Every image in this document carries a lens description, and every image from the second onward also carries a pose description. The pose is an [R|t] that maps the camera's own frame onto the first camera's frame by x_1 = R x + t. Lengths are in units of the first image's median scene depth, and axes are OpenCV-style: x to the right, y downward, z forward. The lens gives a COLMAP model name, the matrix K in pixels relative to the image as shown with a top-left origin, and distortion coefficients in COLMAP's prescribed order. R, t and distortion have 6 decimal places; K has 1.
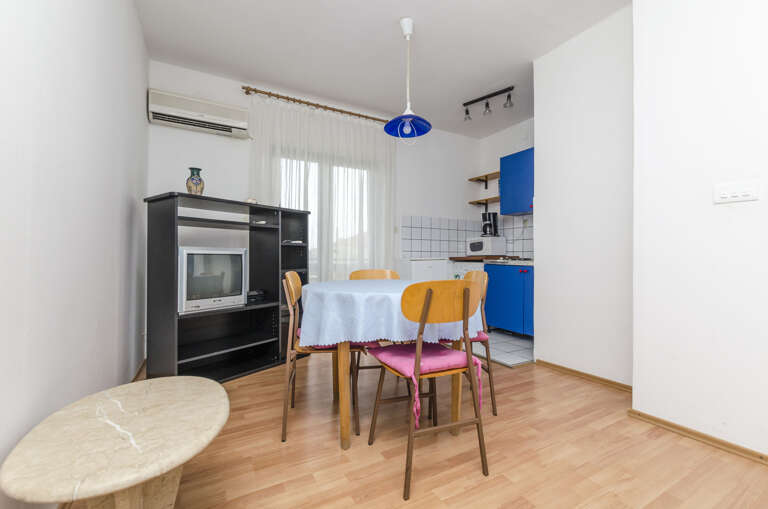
lens RADIAL K [[334.1, 0, 384.5], [0, 334.1, 249.4], [0, 0, 1]] dist [0.002291, -0.000672]
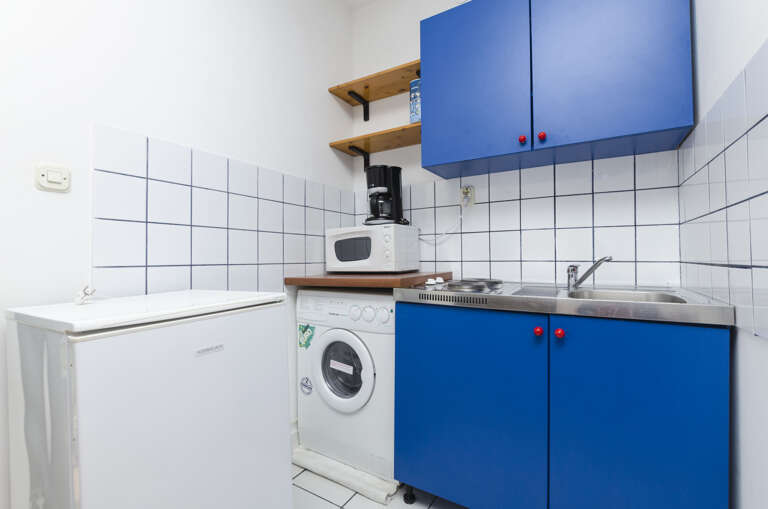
lens RADIAL K [[346.4, 0, 383.4], [0, 346.4, 250.5], [0, 0, 1]] dist [-0.002357, -0.000068]
pose [[0.872238, 0.001805, 0.489079, 0.106422], [0.004529, 0.999921, -0.011768, -0.001966], [-0.489061, 0.012479, 0.872160, 0.630691]]
